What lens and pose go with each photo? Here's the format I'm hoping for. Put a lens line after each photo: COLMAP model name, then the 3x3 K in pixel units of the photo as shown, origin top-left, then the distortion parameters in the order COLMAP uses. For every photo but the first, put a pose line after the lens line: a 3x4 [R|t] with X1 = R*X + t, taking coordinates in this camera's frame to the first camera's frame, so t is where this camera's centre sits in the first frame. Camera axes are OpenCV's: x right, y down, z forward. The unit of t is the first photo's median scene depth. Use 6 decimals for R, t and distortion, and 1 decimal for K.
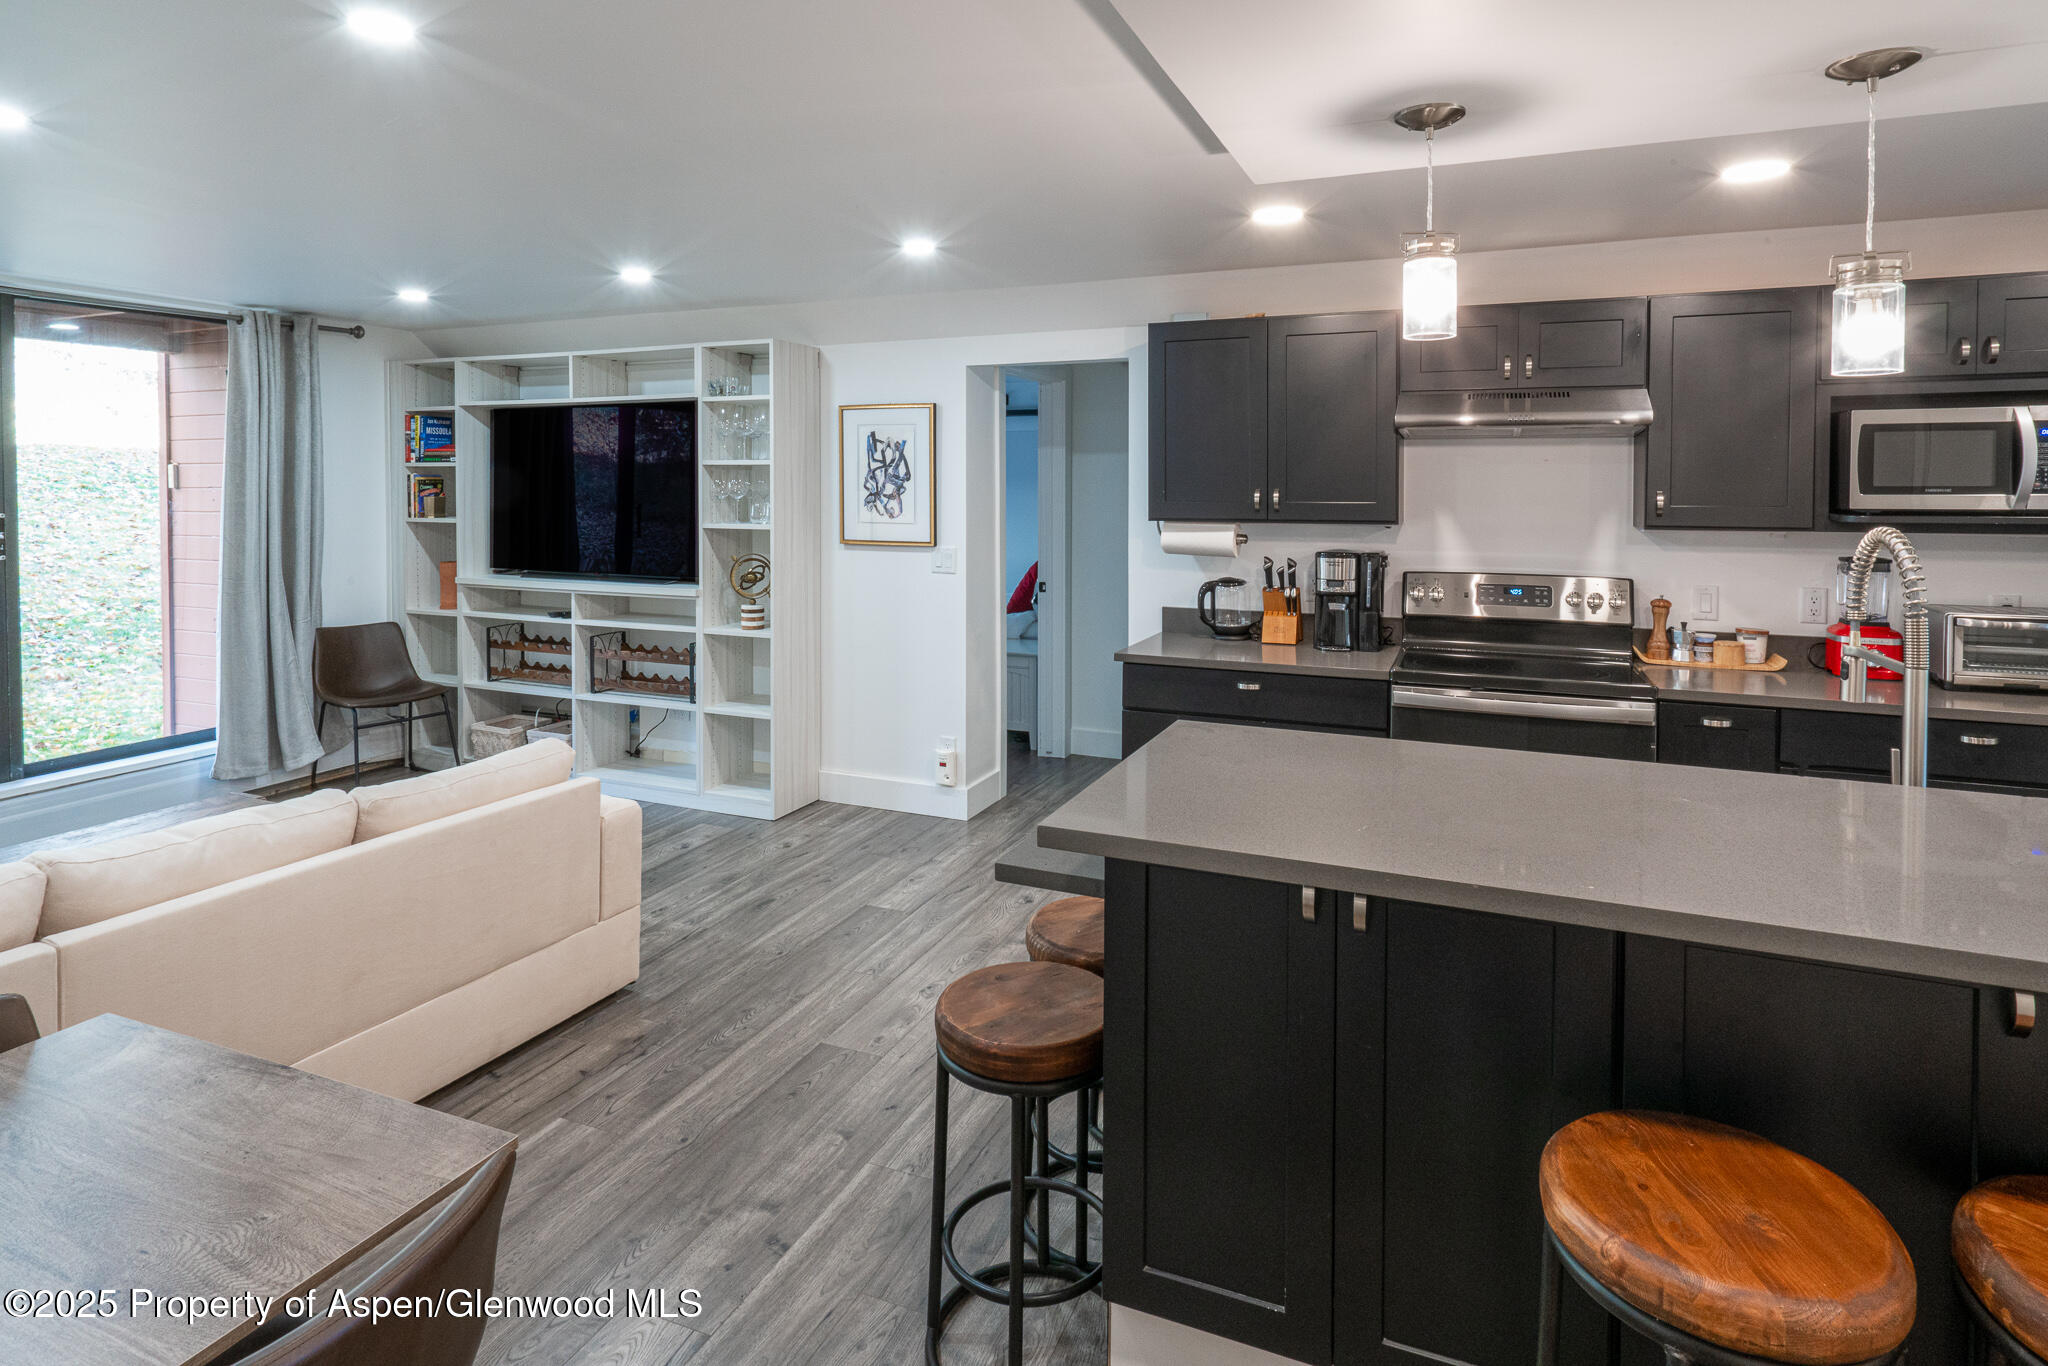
lens RADIAL K [[1074.4, 0, 1024.0], [0, 1074.4, 683.0], [0, 0, 1]] dist [-0.016737, -0.000053]
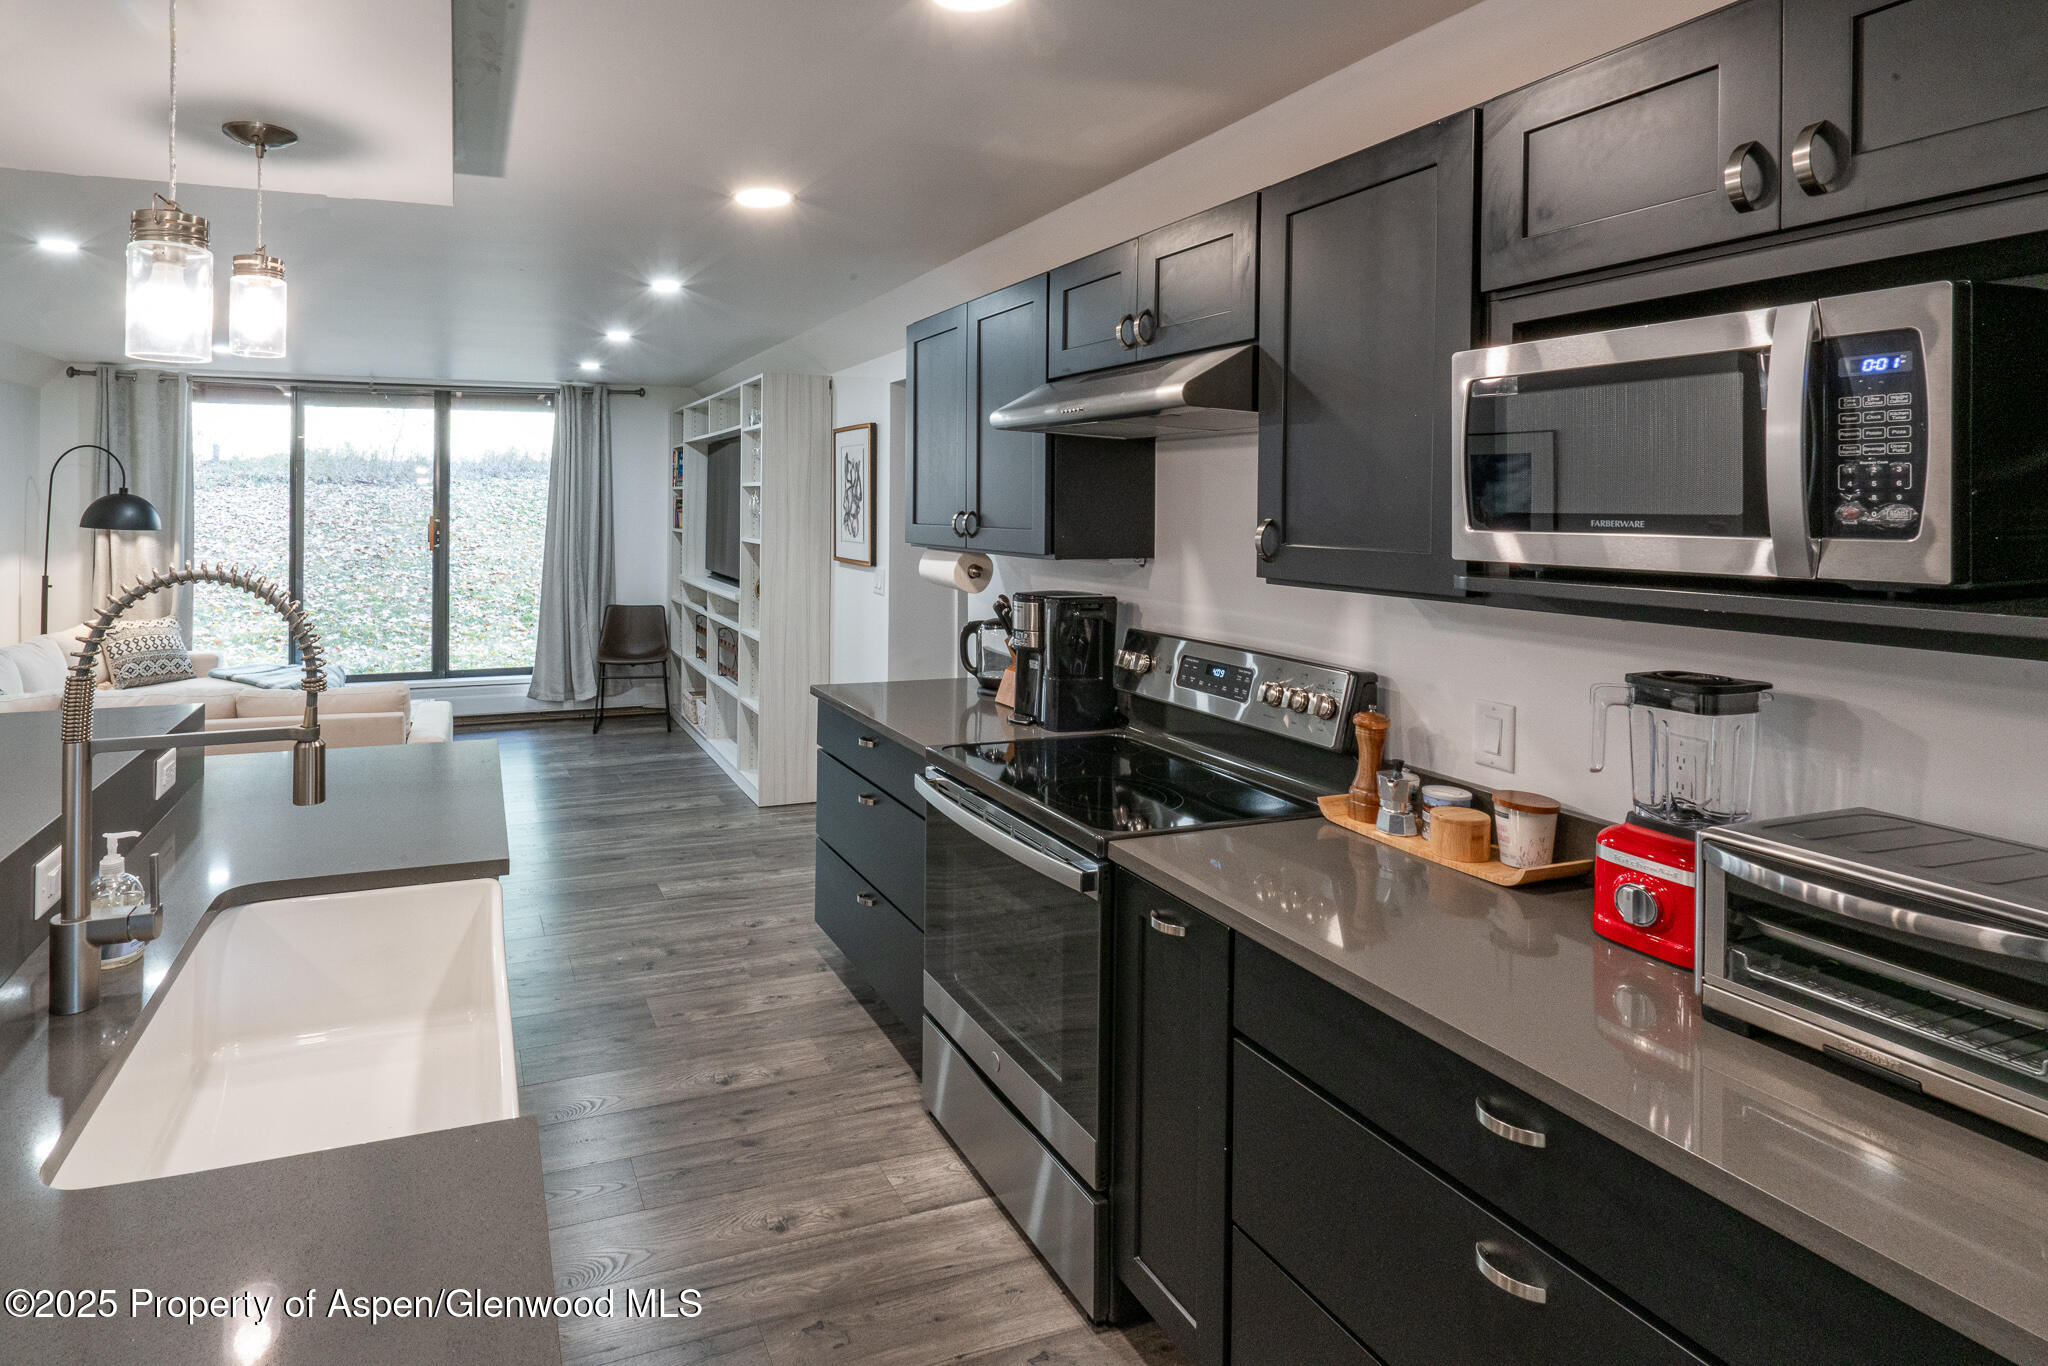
lens RADIAL K [[1074.4, 0, 1024.0], [0, 1074.4, 683.0], [0, 0, 1]] dist [-0.016737, -0.000053]
pose [[0.692703, 0.121988, -0.710832, 0.763994], [-0.134468, 0.990155, 0.038885, -0.079572], [0.708577, 0.068648, 0.702286, 0.413859]]
